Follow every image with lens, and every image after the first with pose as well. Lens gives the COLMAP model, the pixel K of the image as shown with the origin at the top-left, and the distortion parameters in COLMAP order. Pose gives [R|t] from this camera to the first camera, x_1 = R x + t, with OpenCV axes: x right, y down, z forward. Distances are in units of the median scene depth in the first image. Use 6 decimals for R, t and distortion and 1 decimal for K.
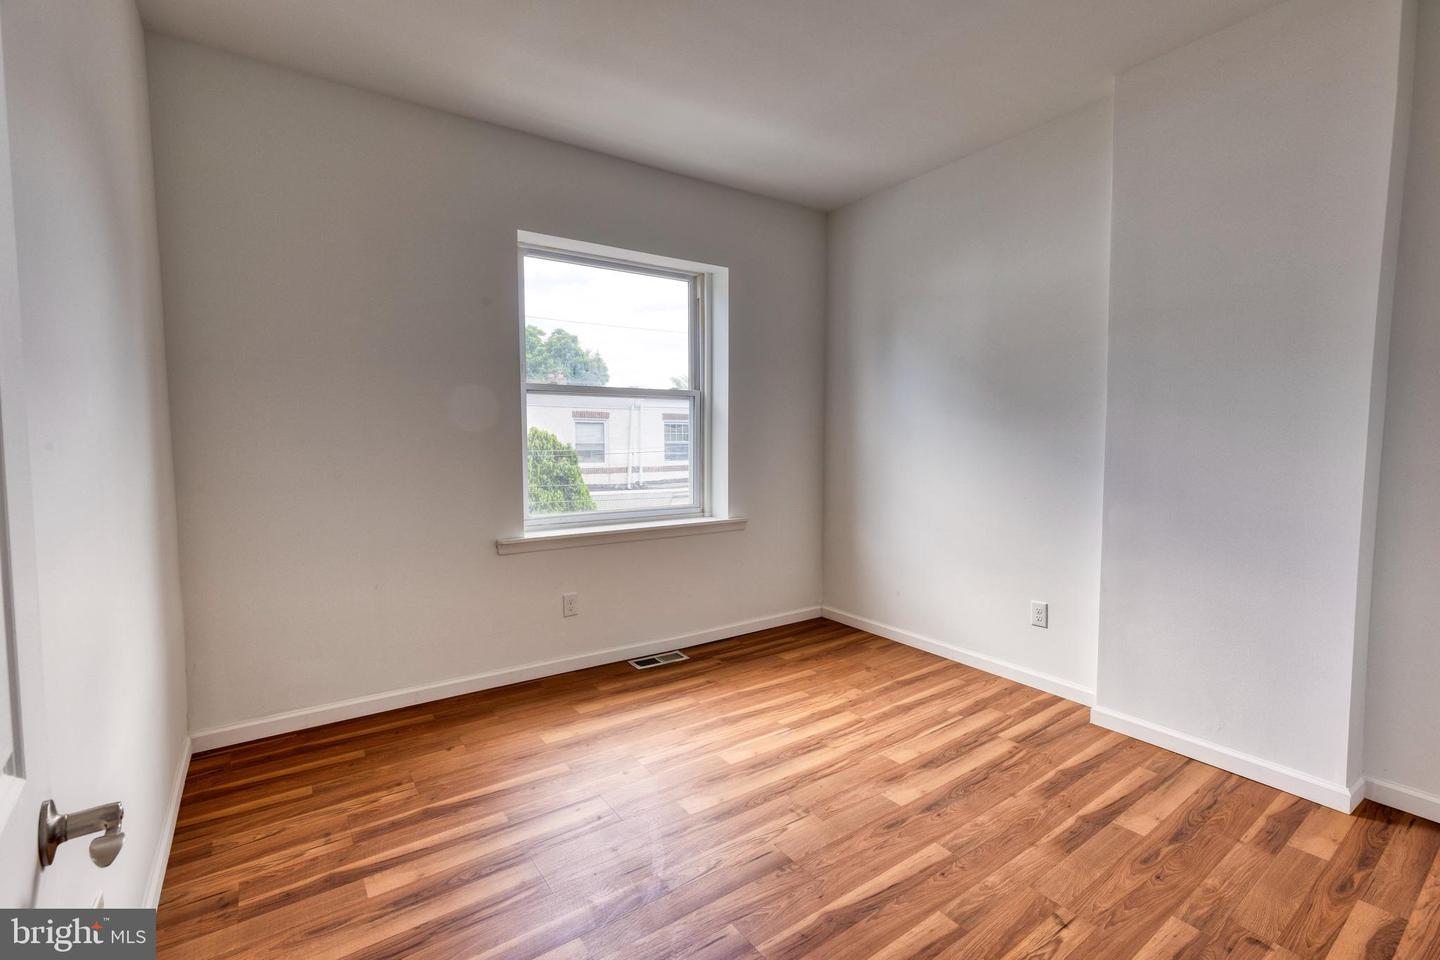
lens RADIAL K [[636.7, 0, 720.0], [0, 636.7, 480.0], [0, 0, 1]] dist [0.000525, 0.000338]
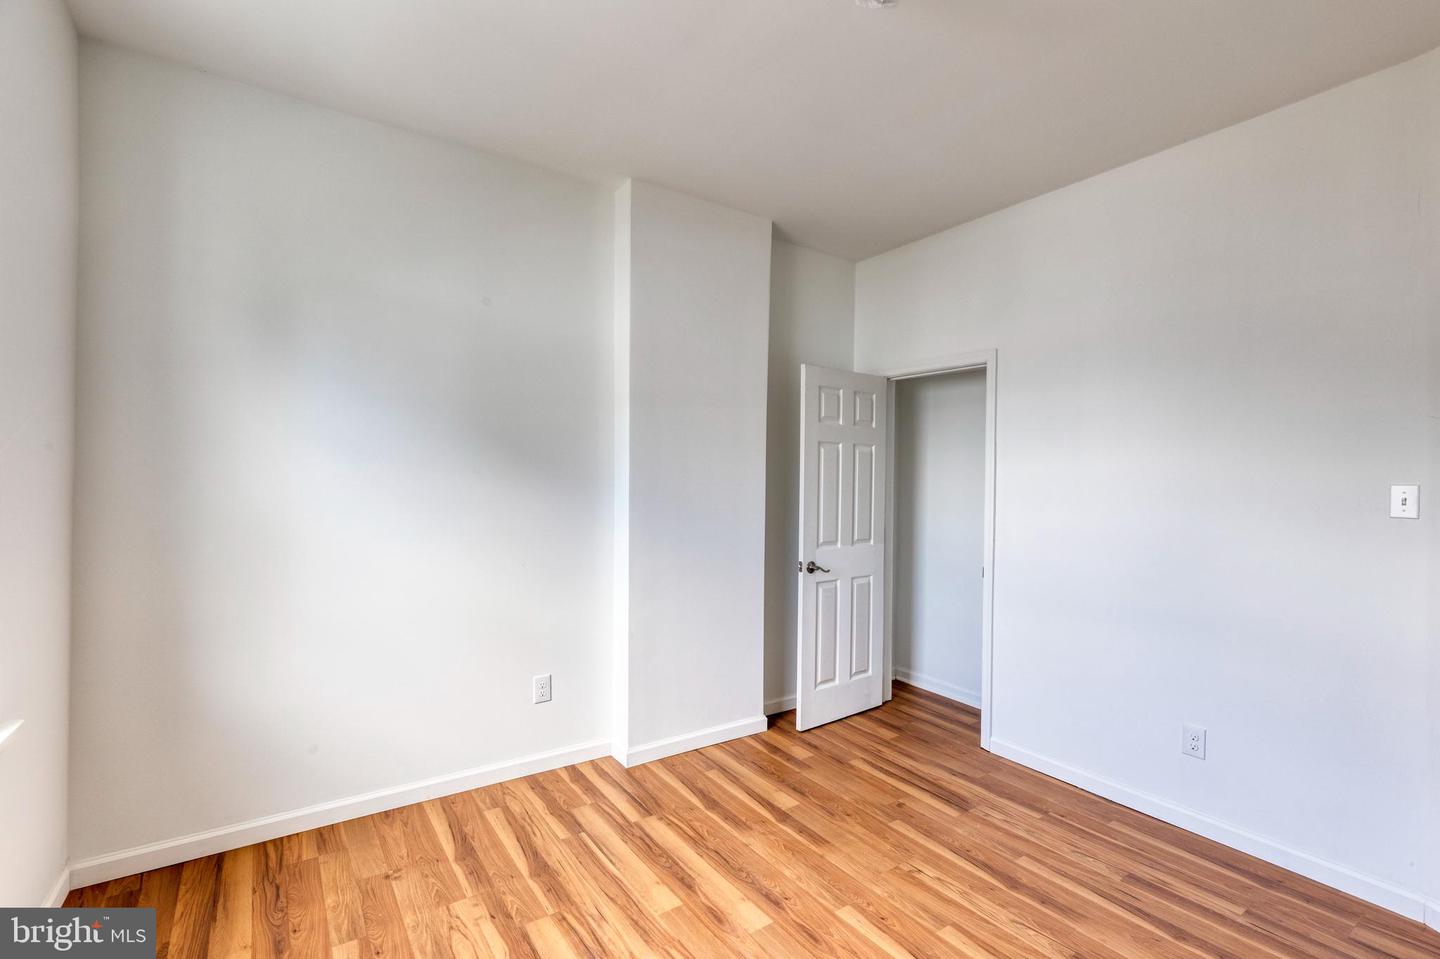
lens RADIAL K [[645.5, 0, 720.0], [0, 645.5, 479.5], [0, 0, 1]] dist [0.001098, 0.000221]
pose [[0.002618, 0.000990, 0.999996, -0.495537], [0.056571, 0.998398, -0.001136, -0.087594], [-0.998395, 0.056574, 0.002558, 0.827986]]
